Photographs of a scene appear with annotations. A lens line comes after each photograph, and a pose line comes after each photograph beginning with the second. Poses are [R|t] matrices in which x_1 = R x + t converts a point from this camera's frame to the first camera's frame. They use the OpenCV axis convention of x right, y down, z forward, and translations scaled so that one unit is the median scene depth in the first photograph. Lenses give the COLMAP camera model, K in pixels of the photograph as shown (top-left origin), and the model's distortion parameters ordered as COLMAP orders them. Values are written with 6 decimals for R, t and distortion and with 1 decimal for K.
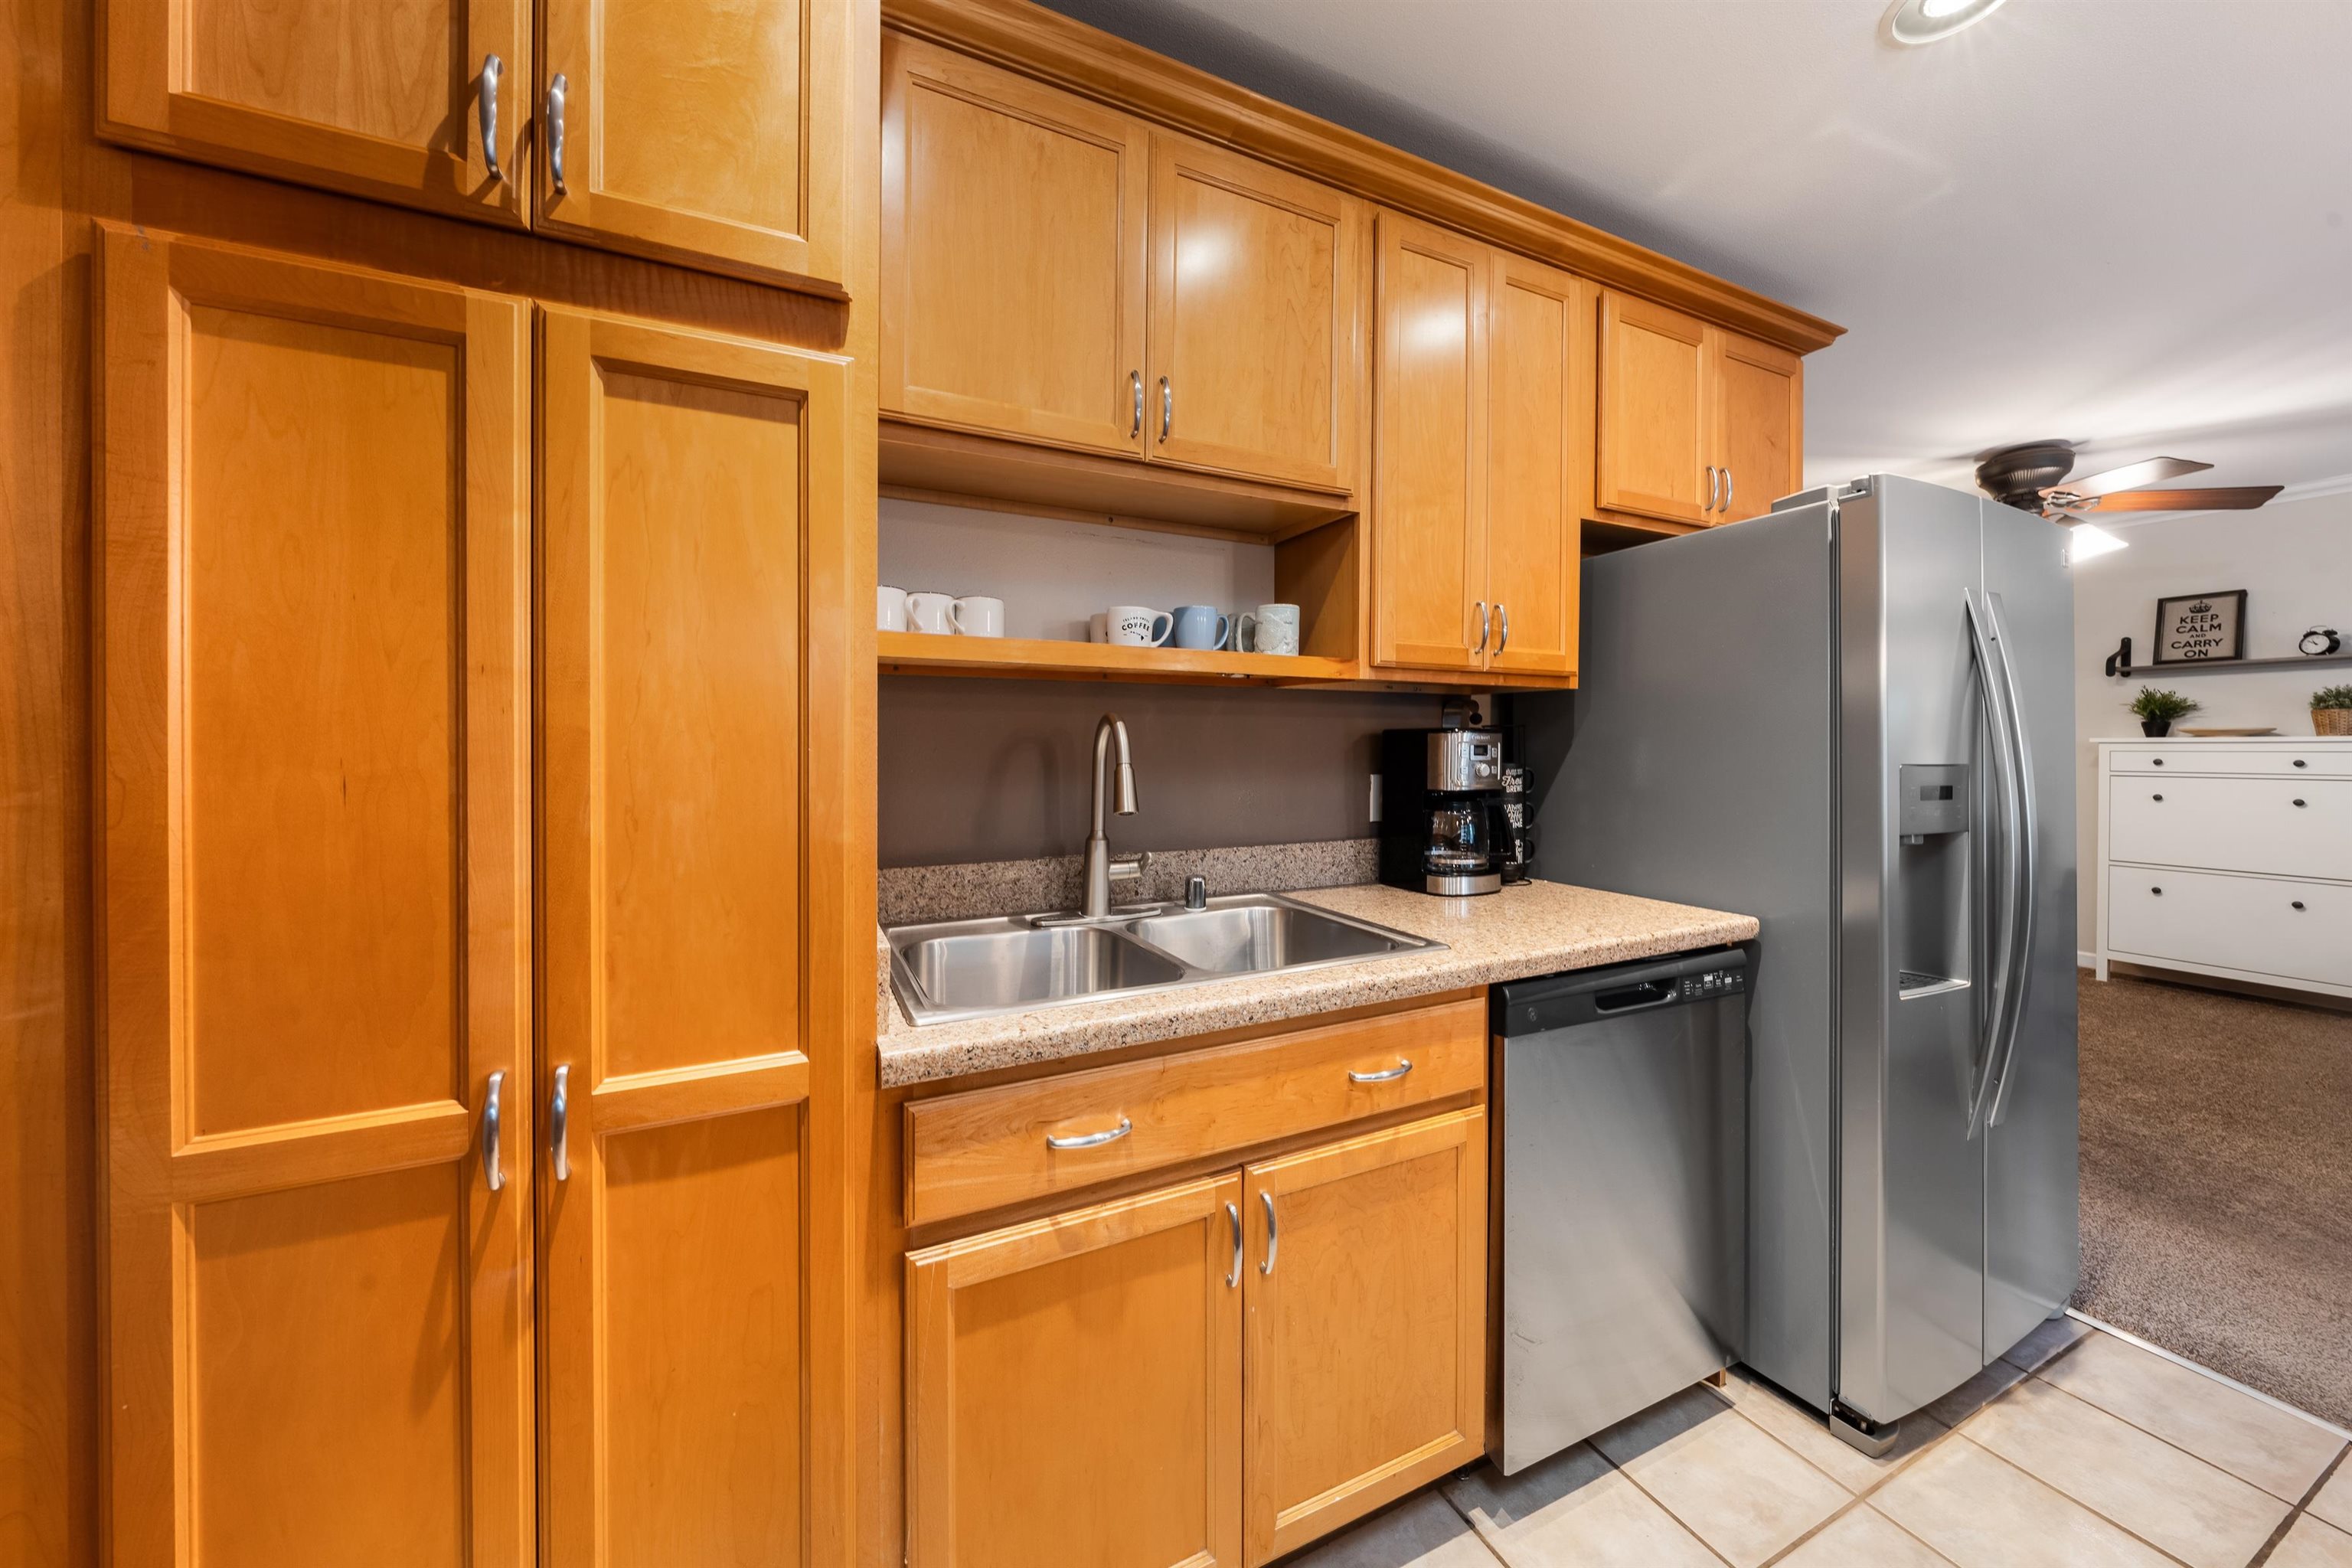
lens RADIAL K [[803.5, 0, 1147.4], [0, 803.5, 750.9], [0, 0, 1]] dist [-0.007707, -0.000090]
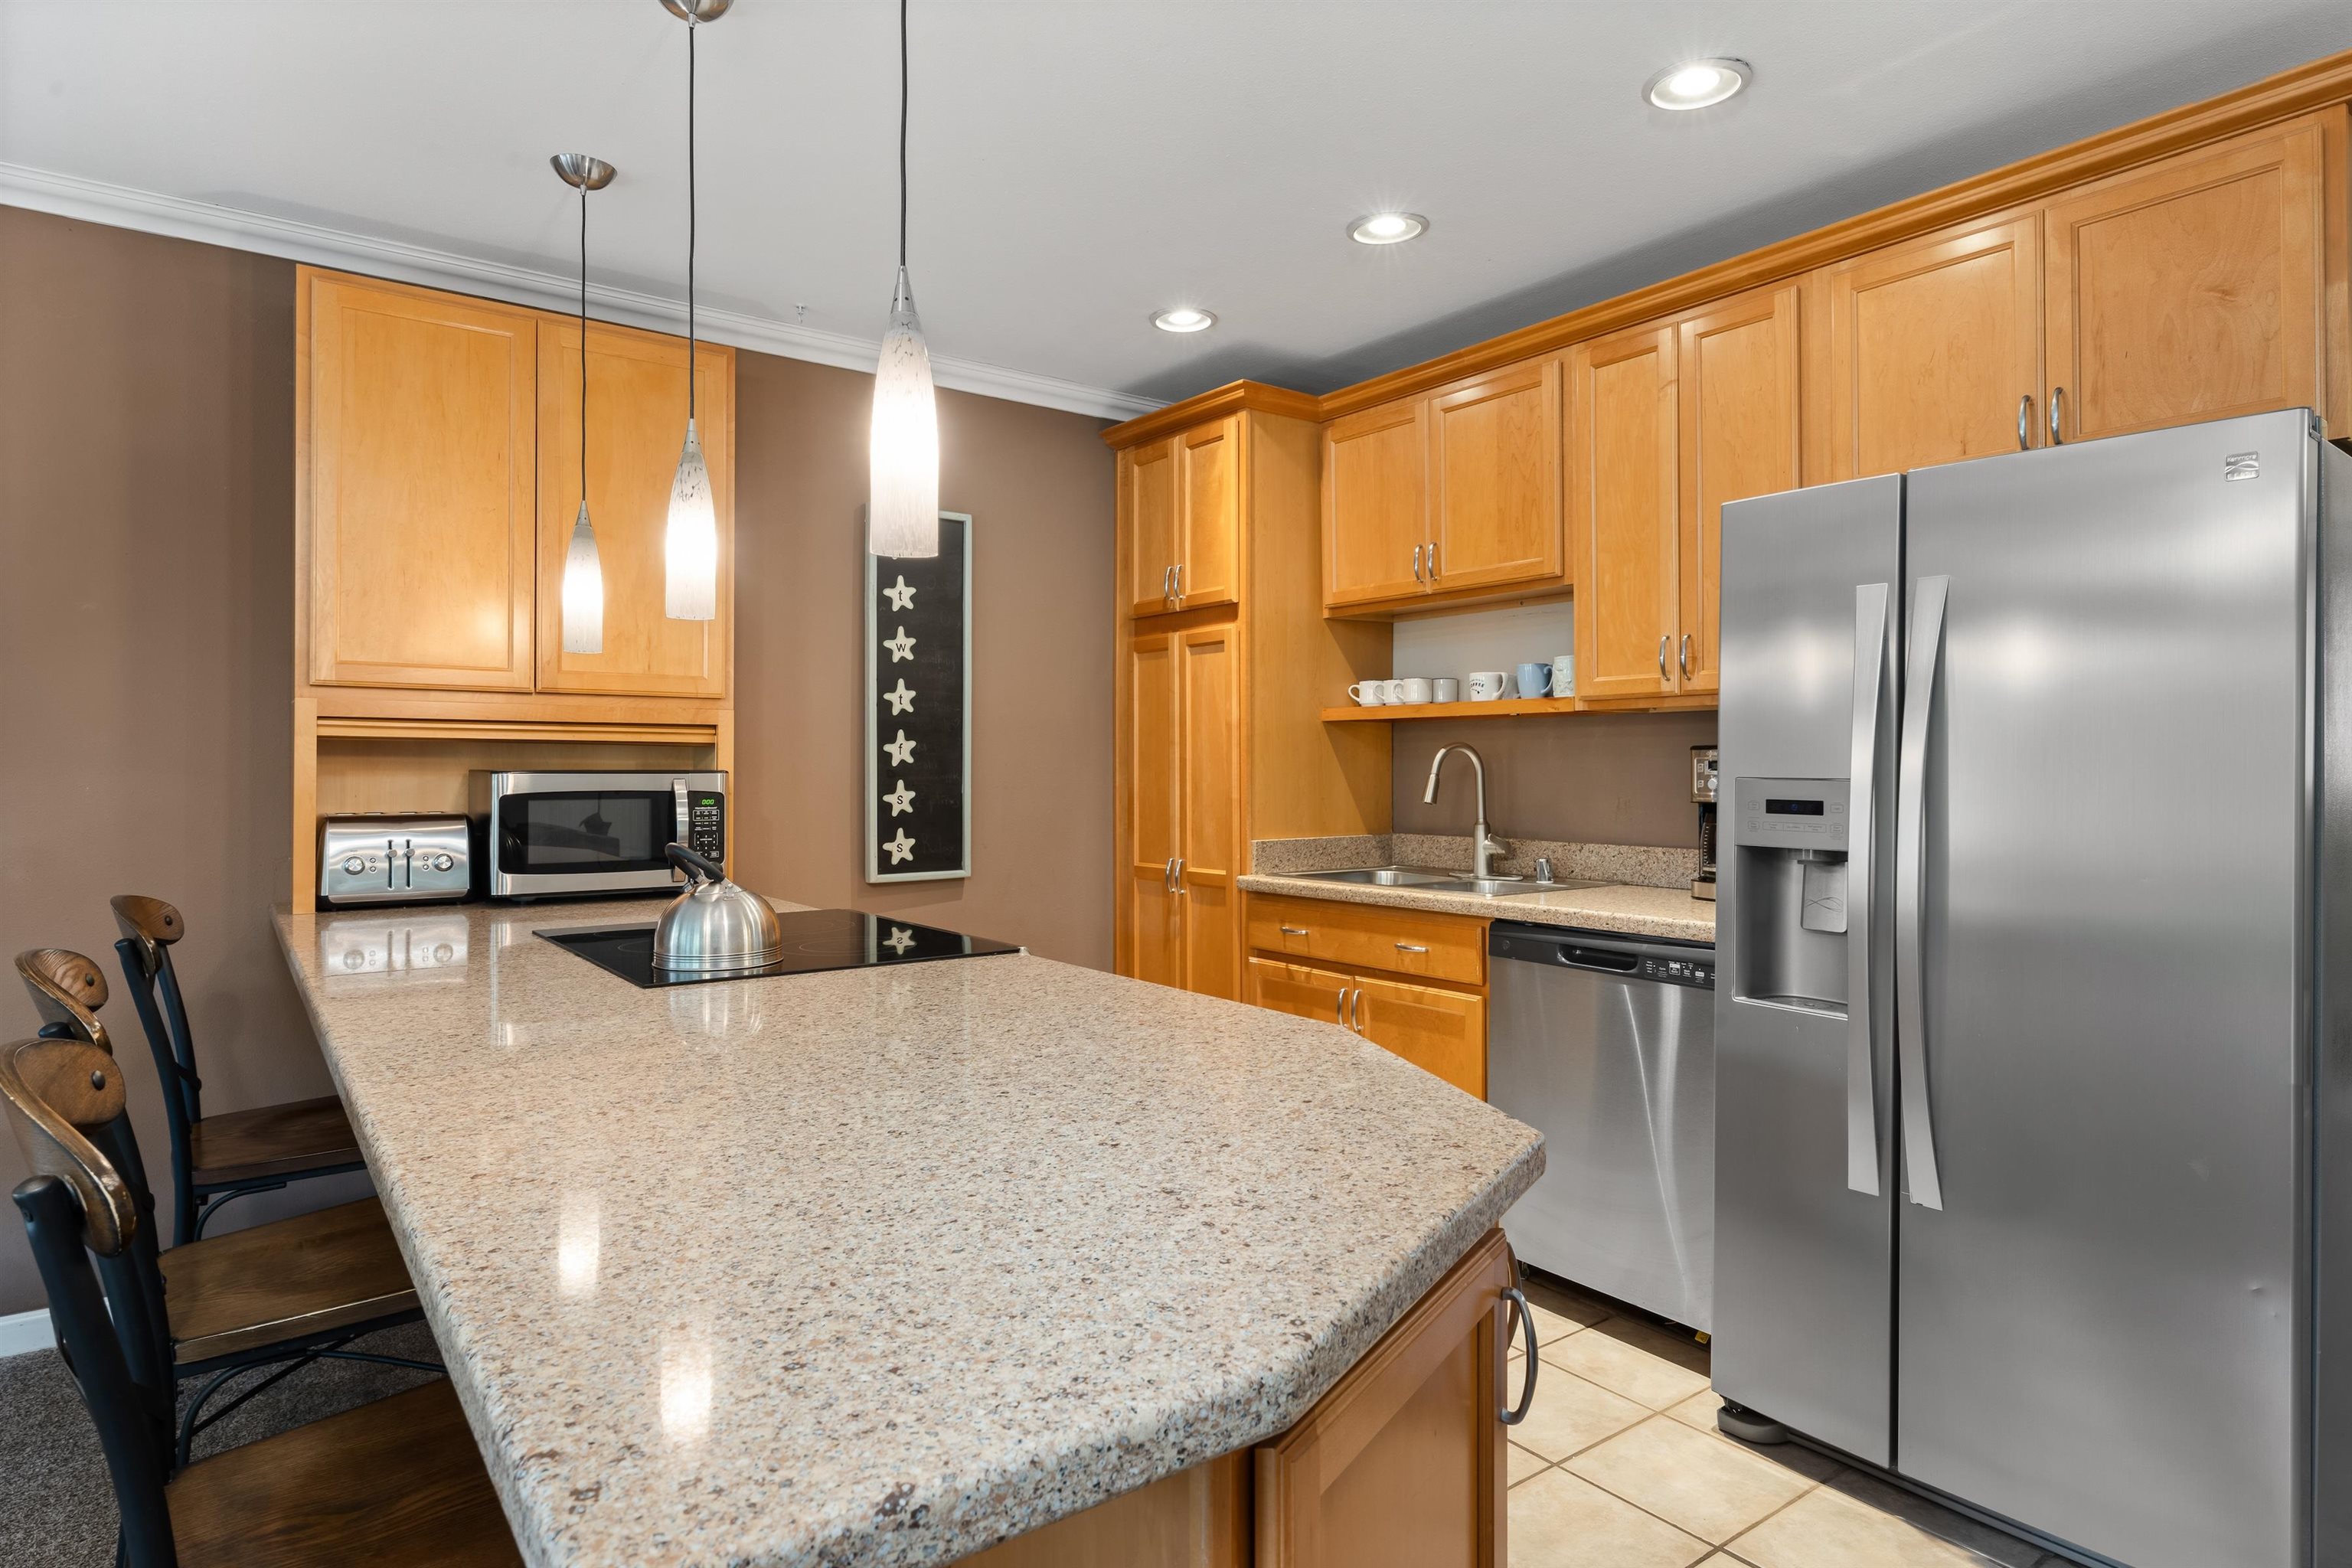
lens RADIAL K [[1295.6, 0, 1149.2], [0, 1295.6, 754.5], [0, 0, 1]] dist [0.023357, 0.000278]
pose [[0.192308, -0.010364, -0.981280, 2.023935], [-0.004859, 0.999922, -0.011513, 0.008233], [0.981323, 0.006982, 0.192243, -0.077378]]
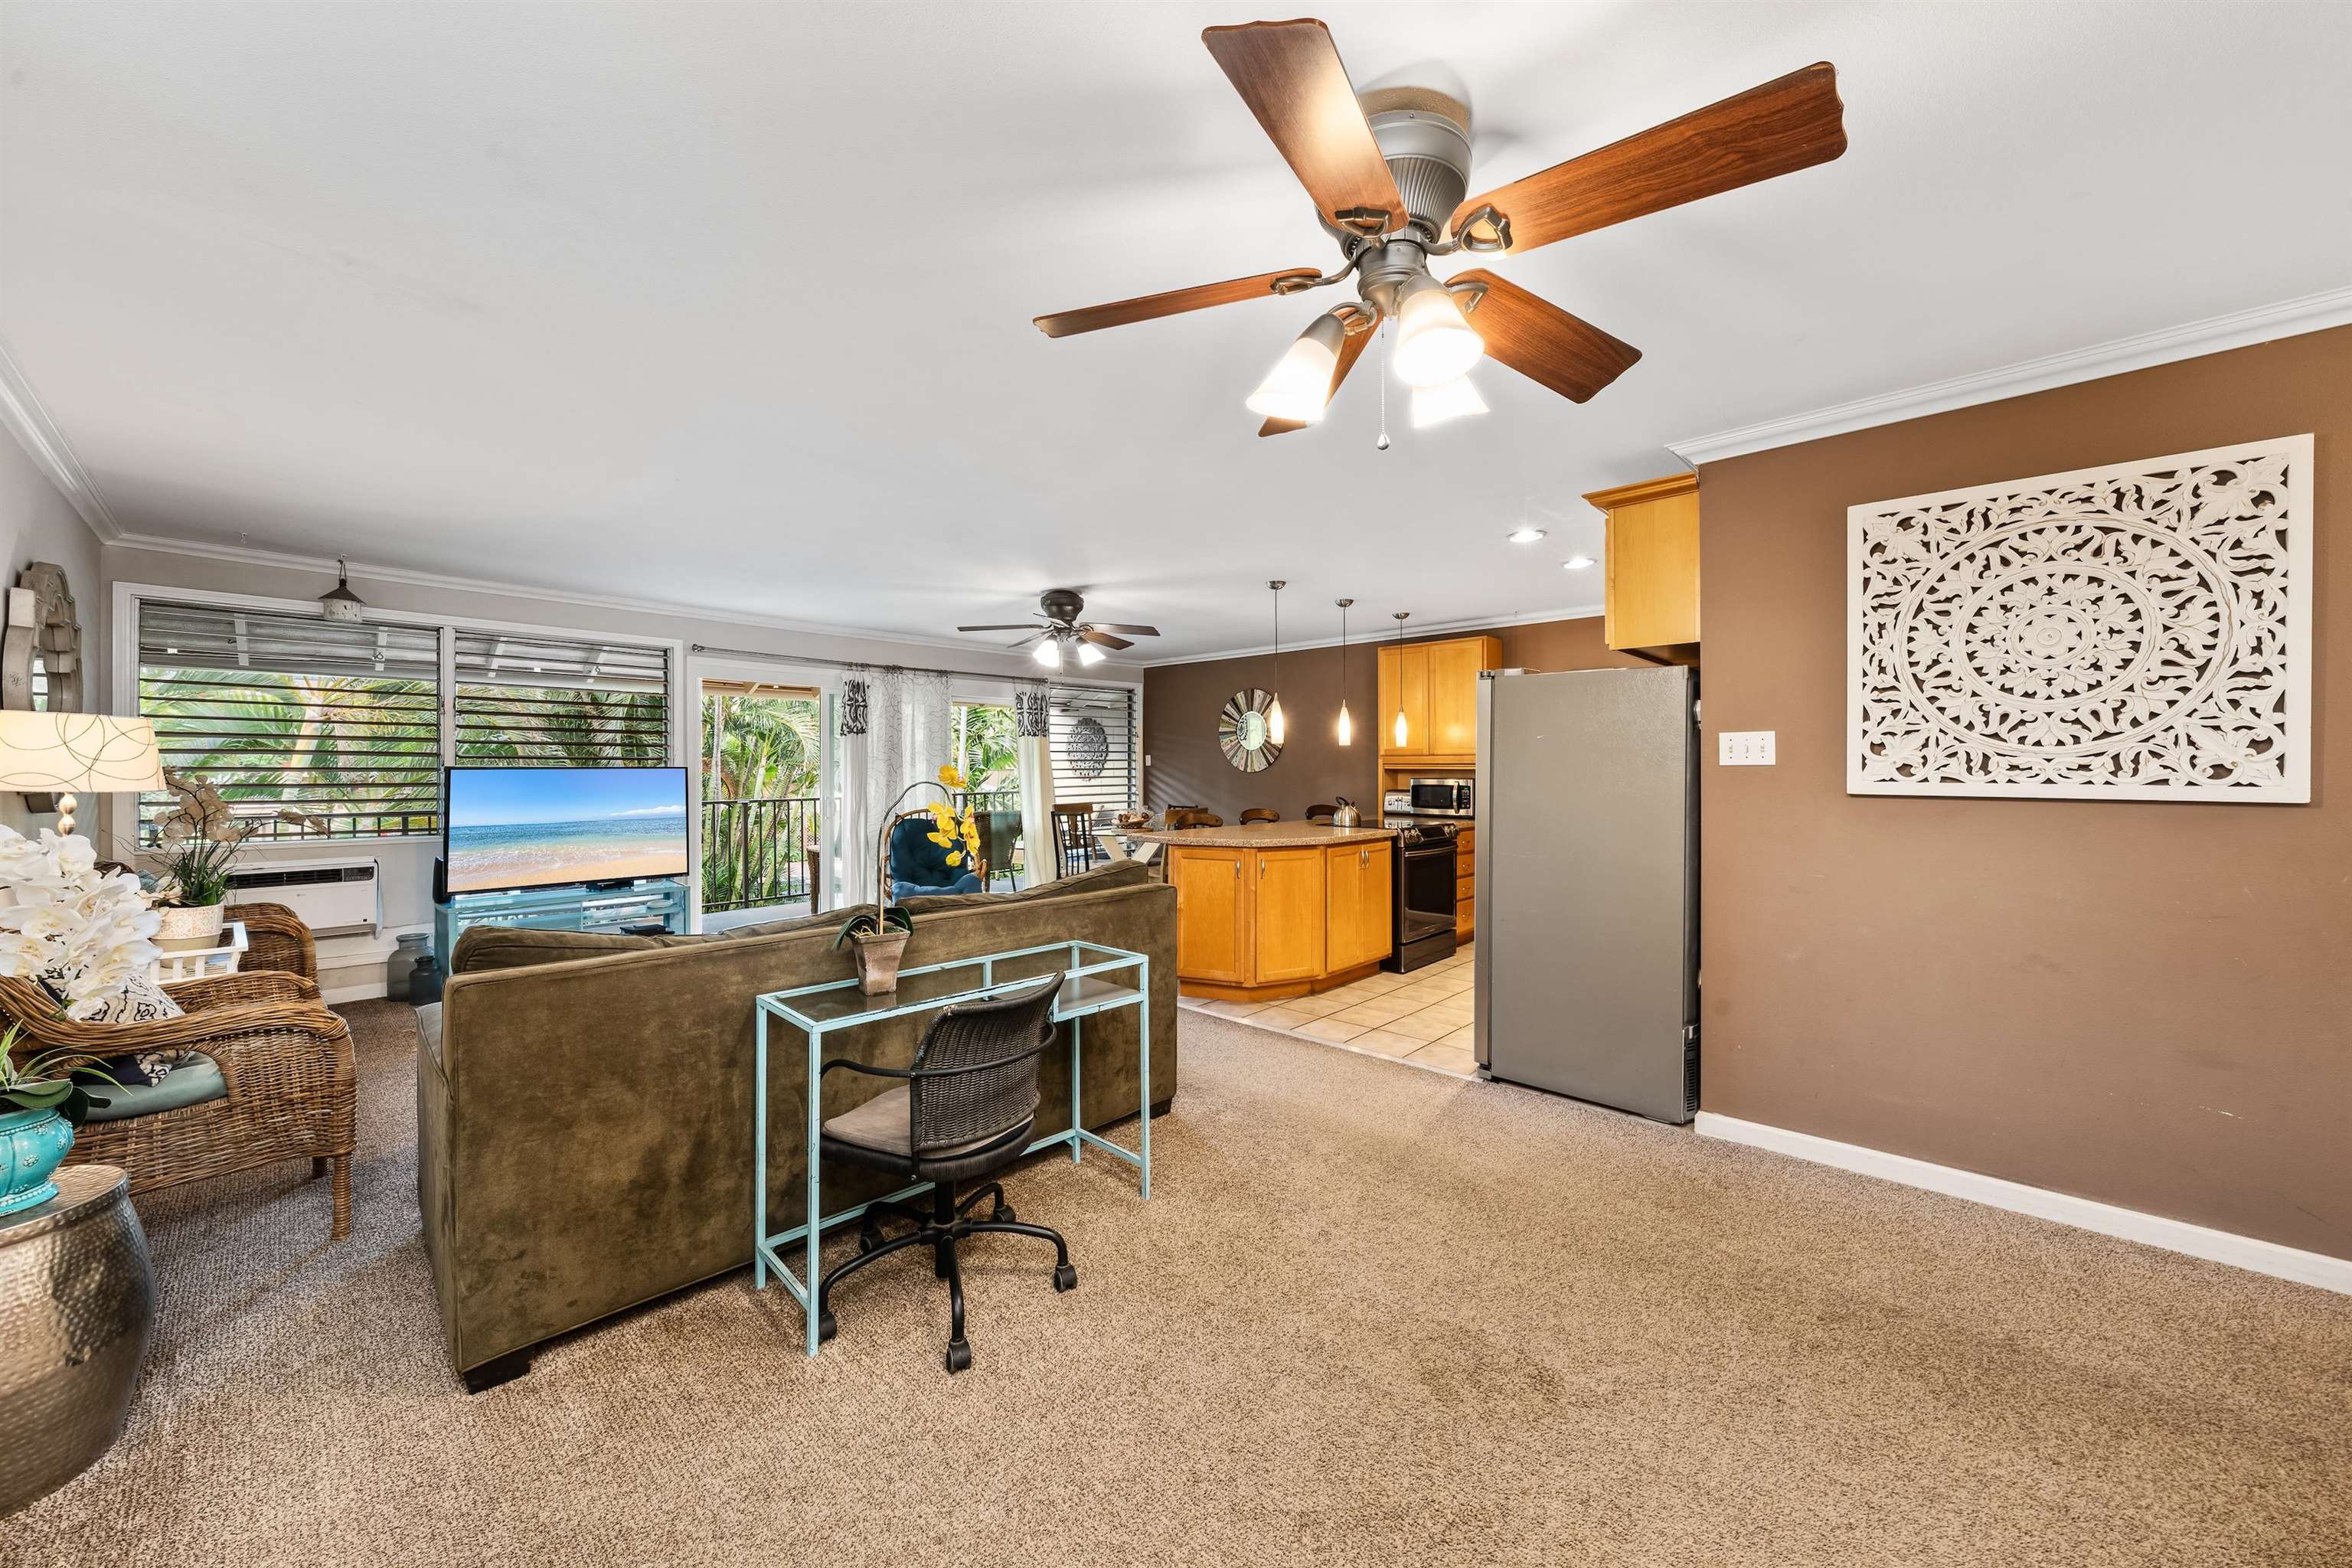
lens RADIAL K [[850.9, 0, 1189.6], [0, 850.9, 770.9], [0, 0, 1]] dist [-0.001800, -0.001035]
pose [[-0.921712, 0.003347, -0.387861, 2.687158], [0.000897, 0.999978, 0.006498, -0.047611], [0.387875, 0.005641, -0.921695, 2.705459]]
